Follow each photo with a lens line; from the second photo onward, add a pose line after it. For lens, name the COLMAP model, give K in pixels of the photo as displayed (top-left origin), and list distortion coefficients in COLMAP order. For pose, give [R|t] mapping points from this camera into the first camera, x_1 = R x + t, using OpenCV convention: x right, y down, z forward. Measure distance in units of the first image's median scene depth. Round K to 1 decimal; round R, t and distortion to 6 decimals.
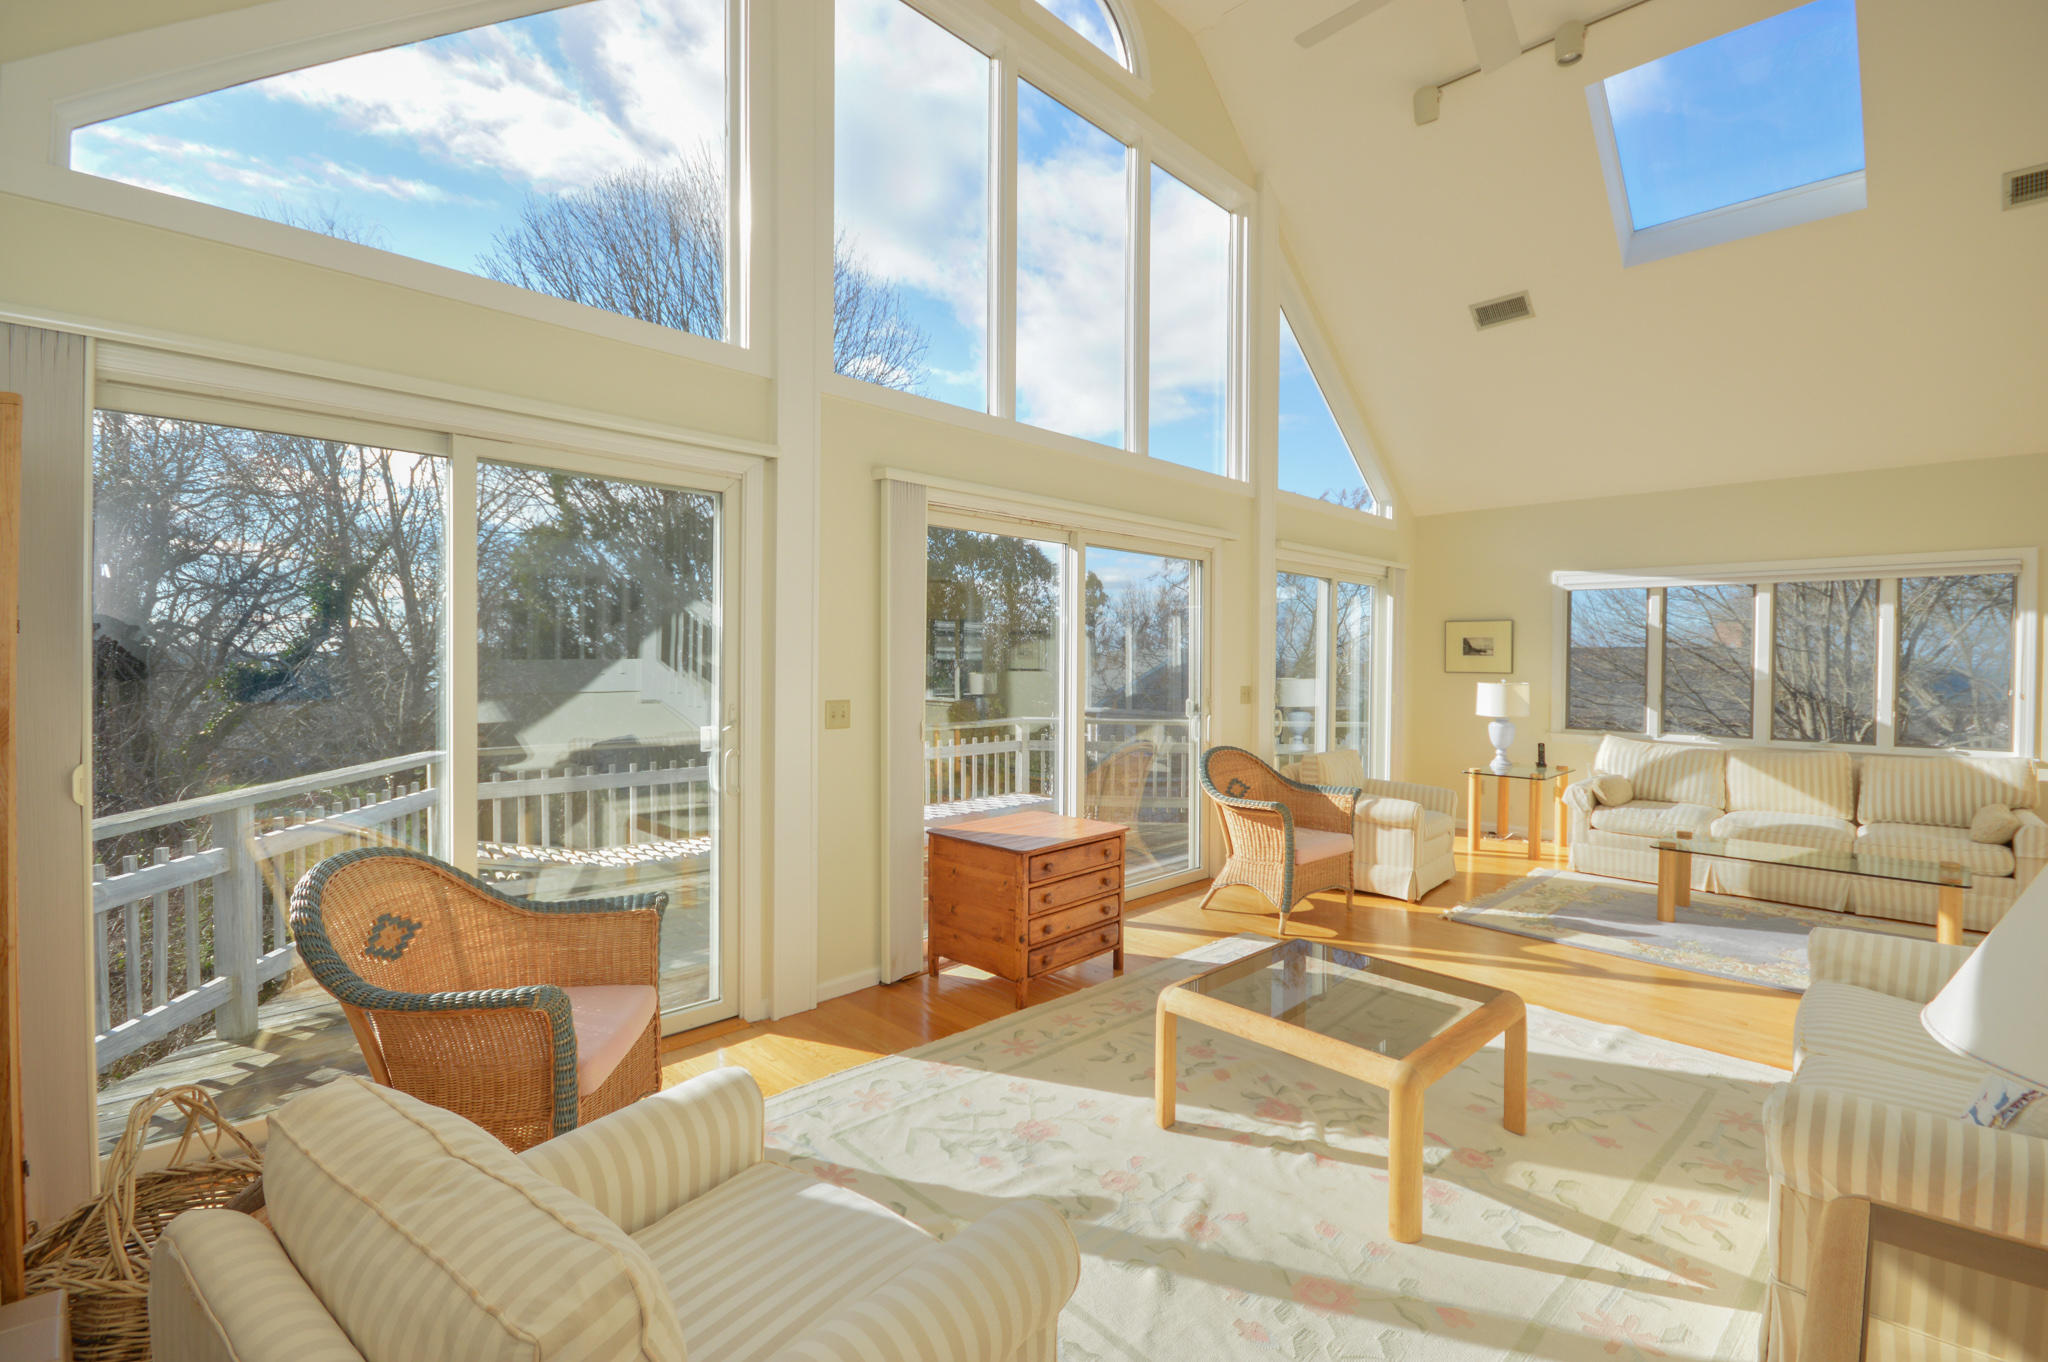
lens RADIAL K [[895.6, 0, 1024.0], [0, 895.6, 681.0], [0, 0, 1]] dist [0.000312, -0.000230]
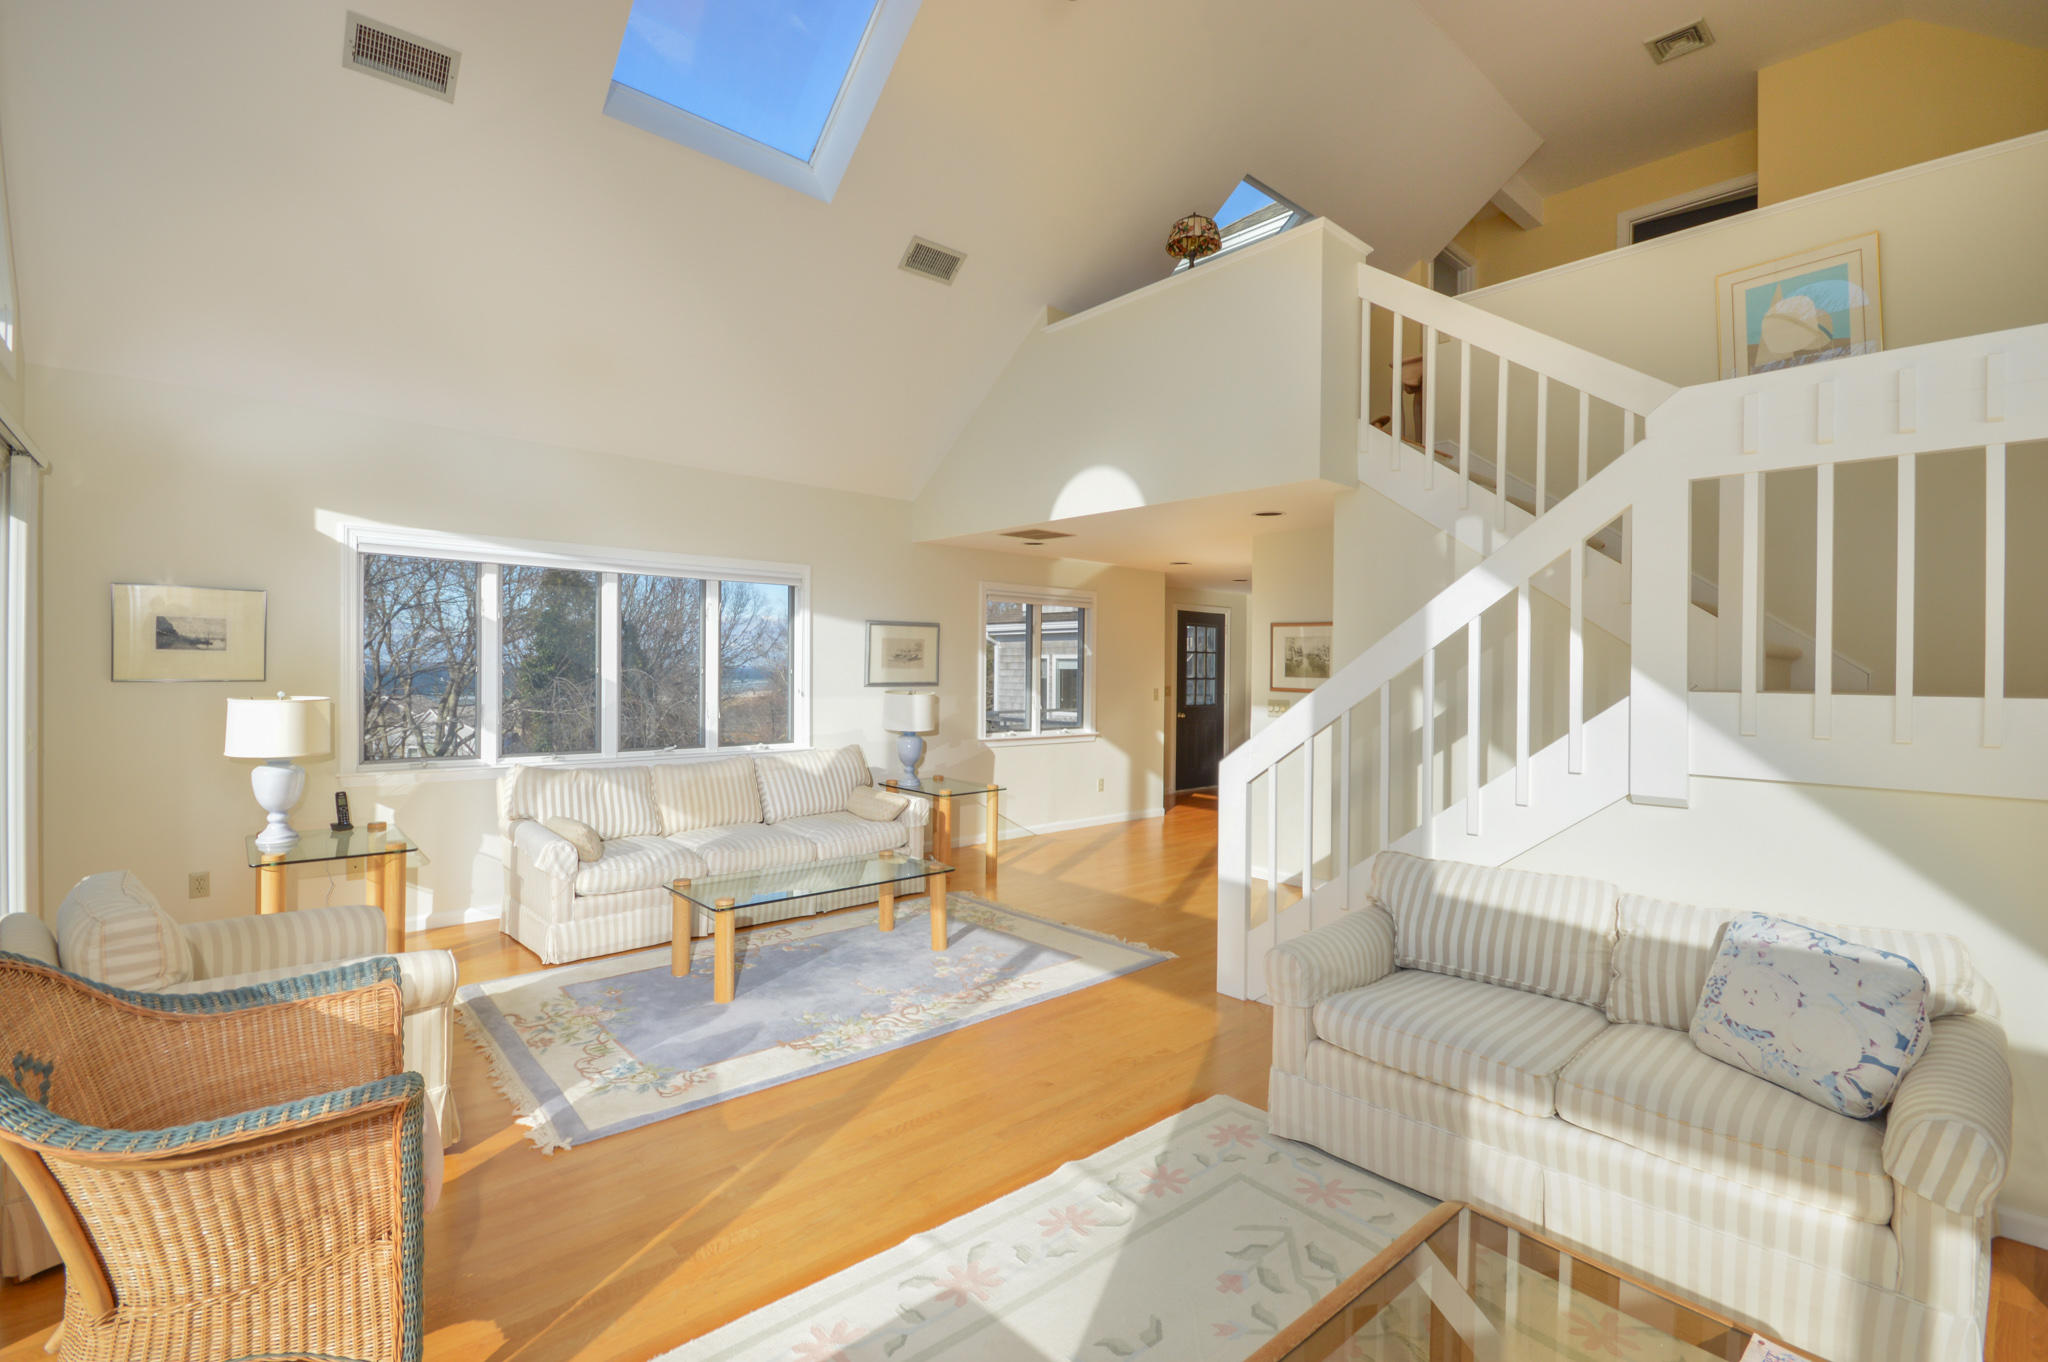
lens RADIAL K [[918.2, 0, 1024.0], [0, 918.2, 681.0], [0, 0, 1]] dist [0.001887, 0.000201]
pose [[0.044214, -0.017308, 0.998872, -0.044471], [0.013095, 0.999774, 0.016744, -0.013653], [-0.998936, 0.012340, 0.044431, 0.519435]]
